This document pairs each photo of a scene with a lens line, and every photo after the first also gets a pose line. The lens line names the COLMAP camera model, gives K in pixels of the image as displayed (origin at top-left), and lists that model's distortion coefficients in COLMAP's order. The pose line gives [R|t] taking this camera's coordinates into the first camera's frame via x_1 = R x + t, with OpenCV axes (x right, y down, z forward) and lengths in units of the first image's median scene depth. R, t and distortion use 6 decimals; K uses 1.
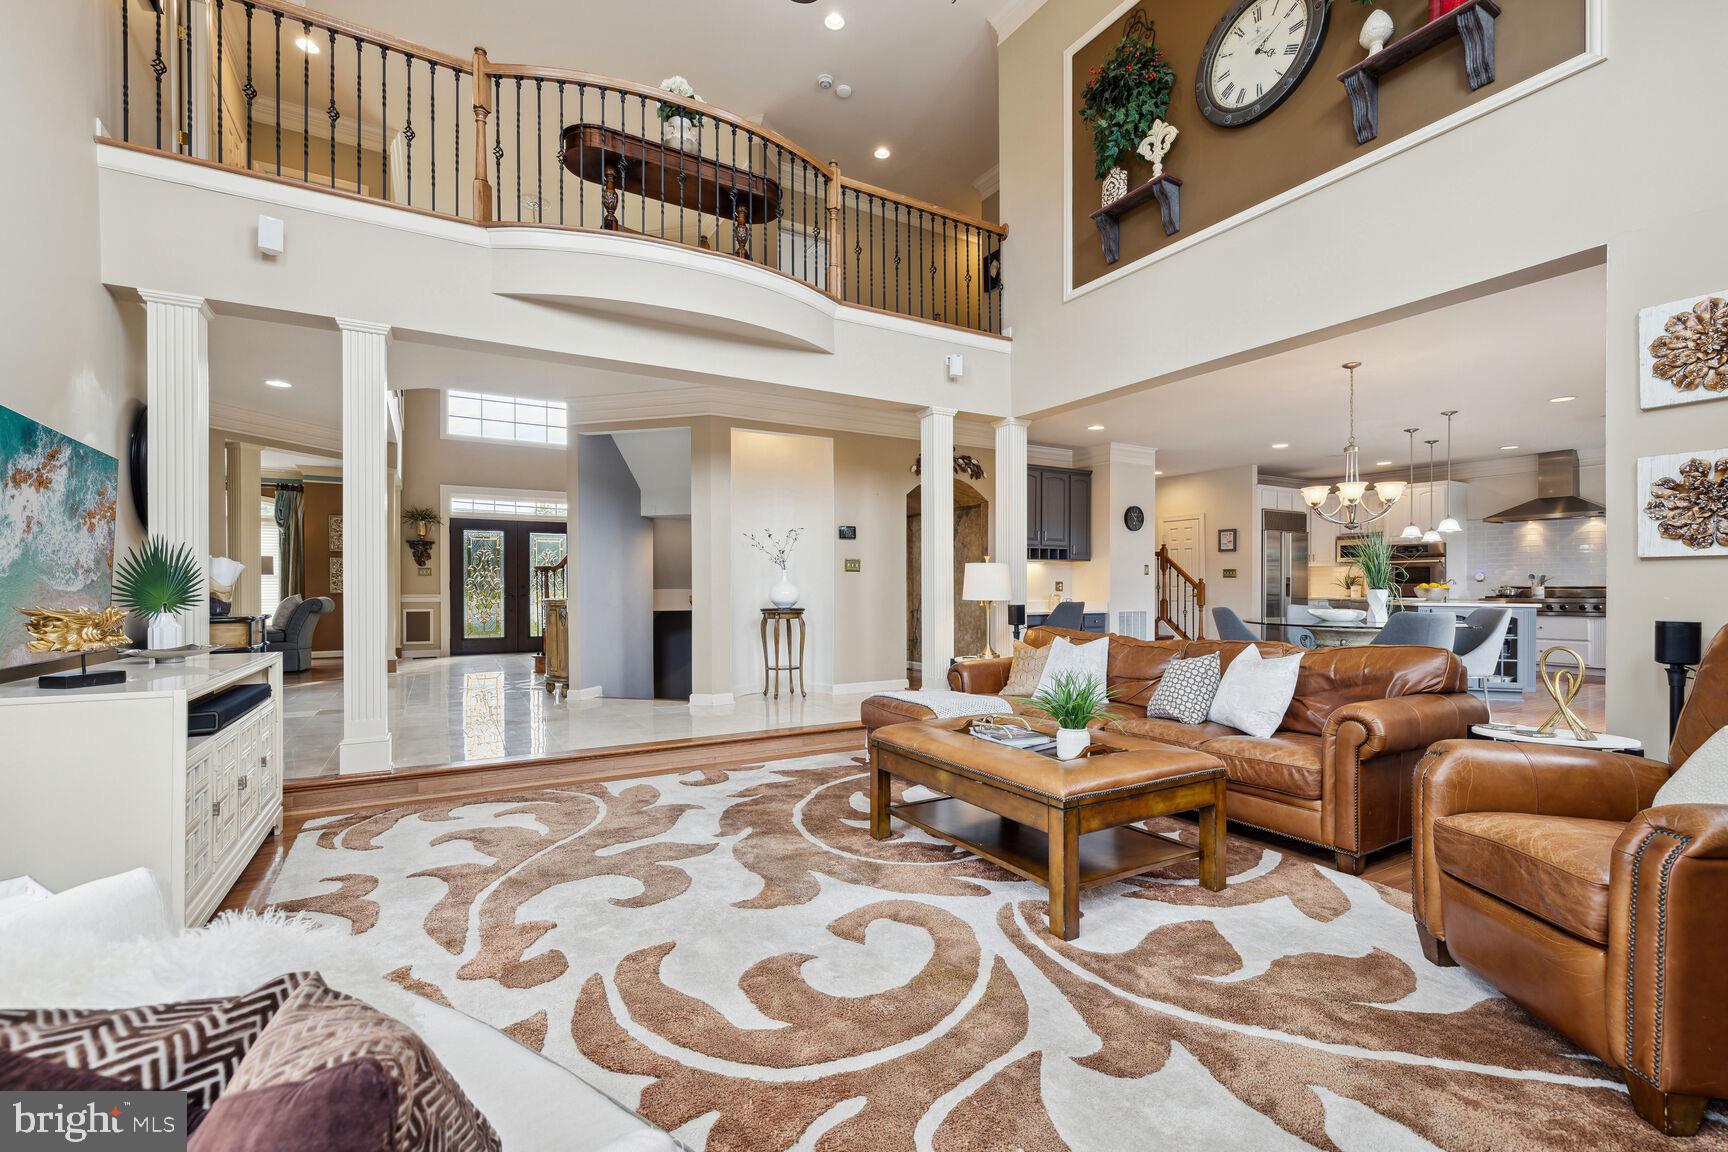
lens RADIAL K [[737.8, 0, 864.6], [0, 737.8, 580.0], [0, 0, 1]] dist [-0.001592, -0.000075]
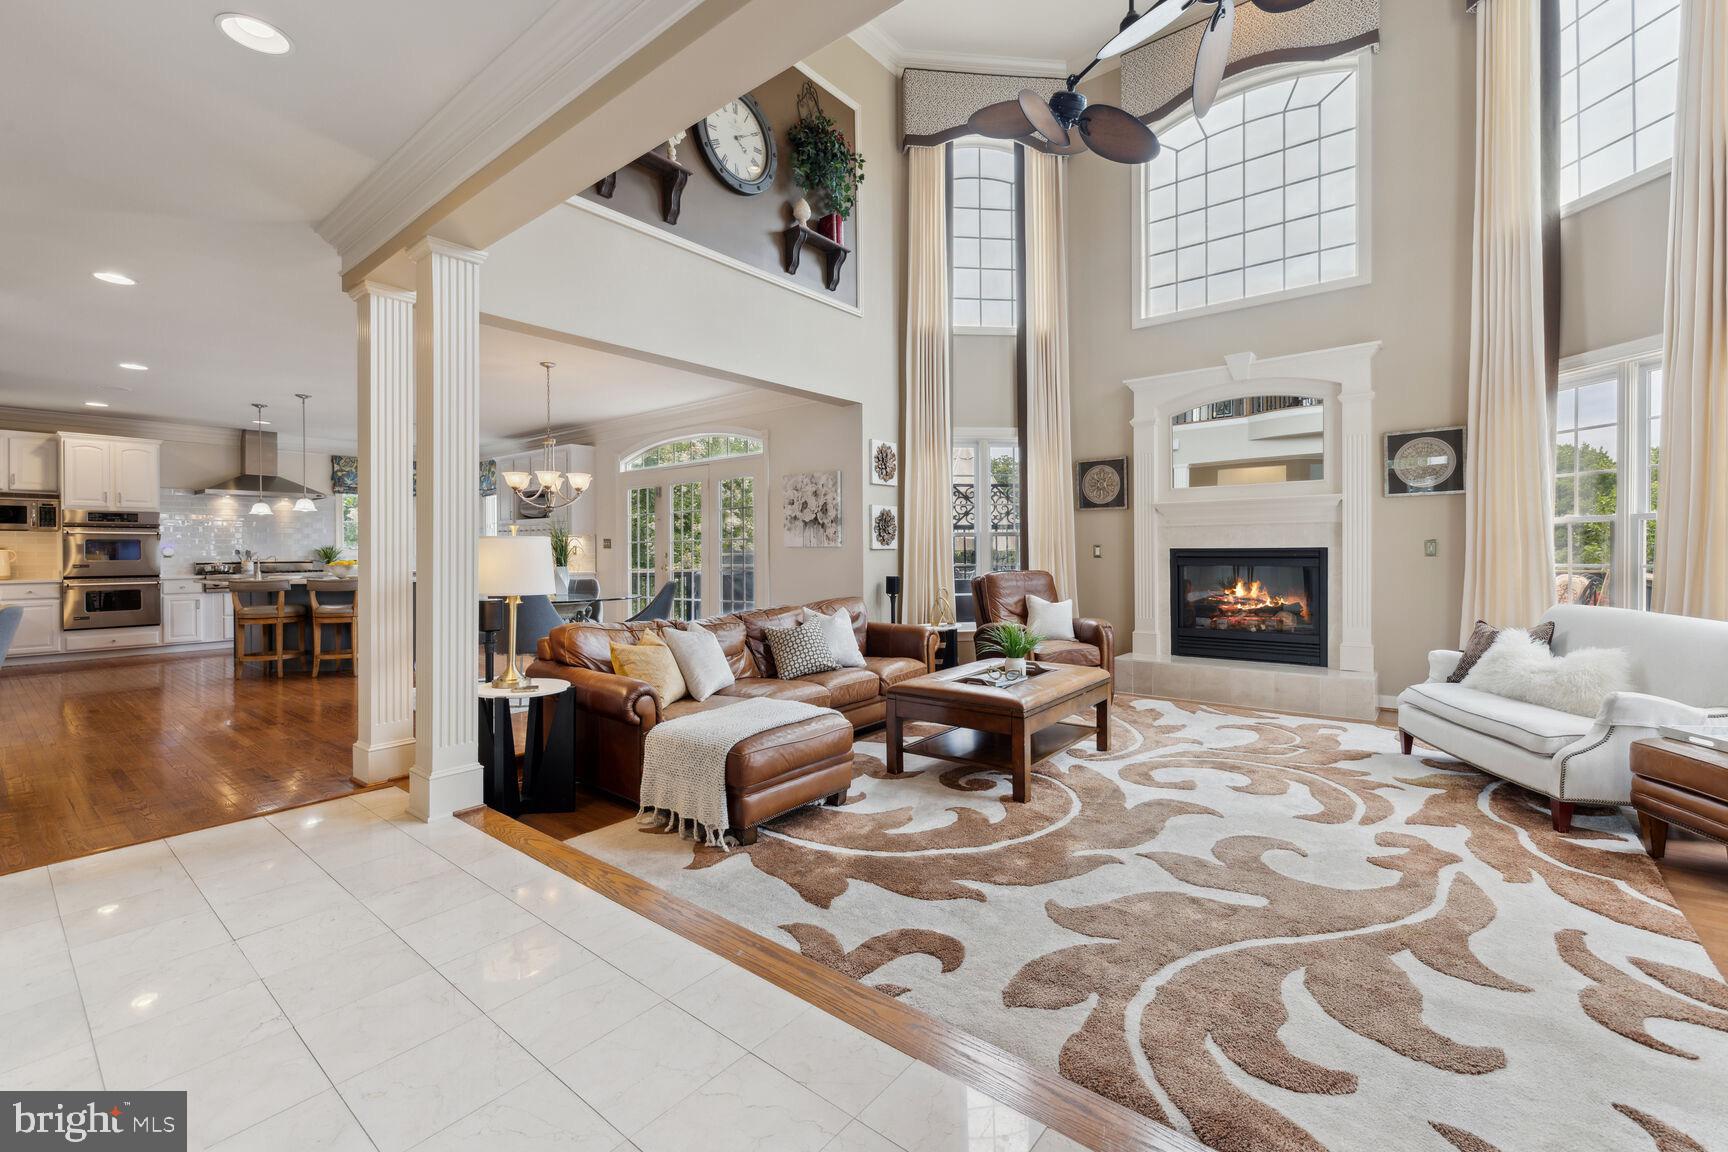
lens RADIAL K [[737.8, 0, 846.0], [0, 737.8, 555.3], [0, 0, 1]] dist [-0.001592, -0.000075]
pose [[-0.345479, -0.006063, 0.938407, -0.869909], [-0.003086, 0.999981, 0.005324, -0.019522], [-0.938421, -0.001057, -0.345491, 1.542253]]
